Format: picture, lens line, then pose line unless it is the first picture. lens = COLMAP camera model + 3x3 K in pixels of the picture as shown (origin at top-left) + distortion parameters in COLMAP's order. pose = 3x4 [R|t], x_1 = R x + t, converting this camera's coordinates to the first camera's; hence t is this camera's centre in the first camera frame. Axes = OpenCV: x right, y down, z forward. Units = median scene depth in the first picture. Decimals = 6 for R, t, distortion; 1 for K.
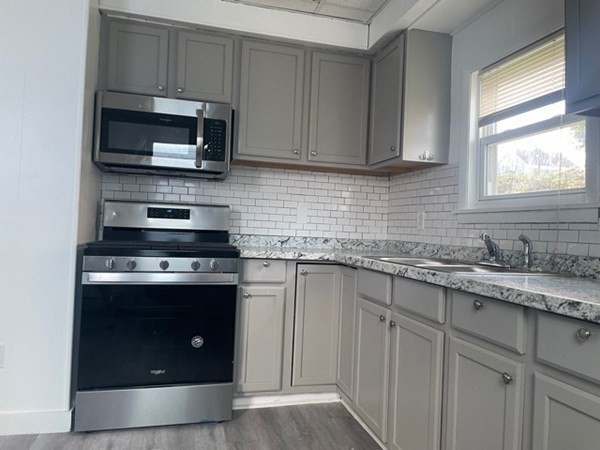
lens RADIAL K [[453.6, 0, 302.9], [0, 453.6, 224.4], [0, 0, 1]] dist [0.072653, -0.068946]
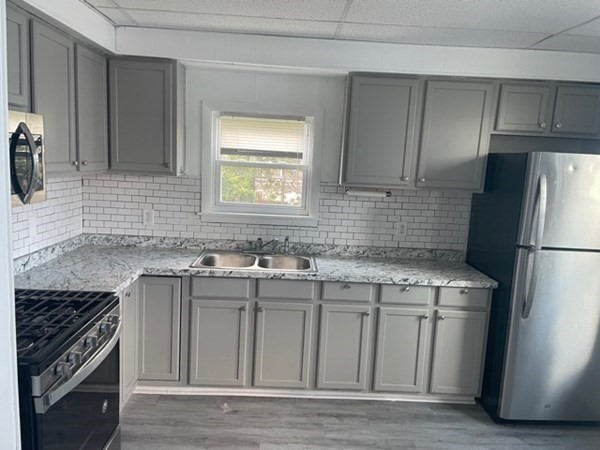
lens RADIAL K [[453.6, 0, 304.5], [0, 453.6, 223.8], [0, 0, 1]] dist [0.072653, -0.068946]
pose [[0.221639, -0.174713, 0.959350, -0.892112], [-0.055279, 0.979985, 0.191242, -0.273322], [-0.973561, -0.095419, 0.207545, 0.430833]]
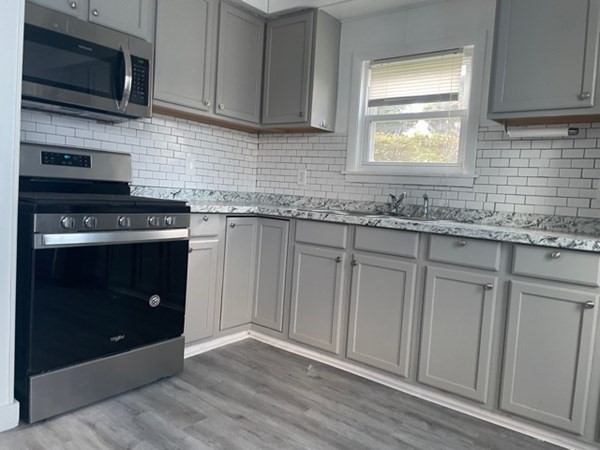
lens RADIAL K [[453.6, 0, 303.5], [0, 453.6, 222.2], [0, 0, 1]] dist [0.072653, -0.068946]
pose [[0.796261, -0.031514, 0.604132, -0.520043], [-0.039259, 0.993845, 0.103588, -0.016791], [-0.603678, -0.106201, 0.790123, 0.069226]]
